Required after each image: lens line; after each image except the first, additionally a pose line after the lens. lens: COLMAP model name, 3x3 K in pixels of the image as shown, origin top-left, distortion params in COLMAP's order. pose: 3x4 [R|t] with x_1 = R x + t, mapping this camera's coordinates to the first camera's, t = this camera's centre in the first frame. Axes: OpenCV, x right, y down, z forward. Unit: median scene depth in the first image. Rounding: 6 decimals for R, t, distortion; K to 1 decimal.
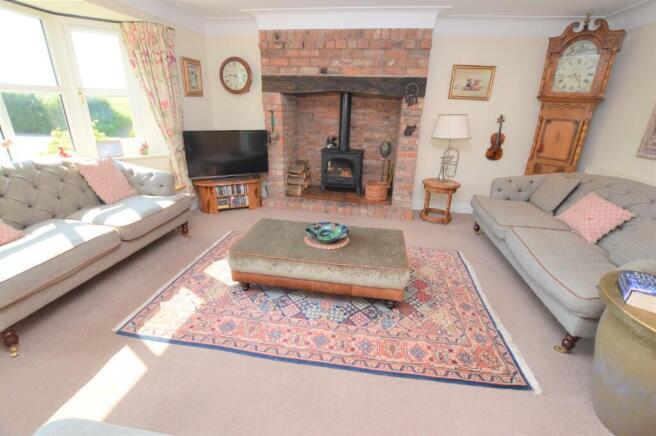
lens RADIAL K [[291.9, 0, 330.4], [0, 291.9, 220.6], [0, 0, 1]] dist [-0.035311, 0.005545]
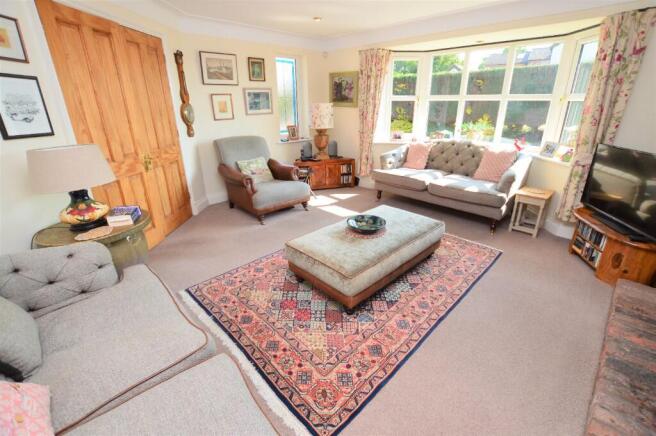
lens RADIAL K [[291.9, 0, 330.9], [0, 291.9, 215.4], [0, 0, 1]] dist [-0.035311, 0.005545]
pose [[-0.596862, 0.262102, -0.758326, 0.930588], [-0.308055, 0.797840, 0.518222, -0.531494], [0.740850, 0.542913, -0.395459, 1.399195]]
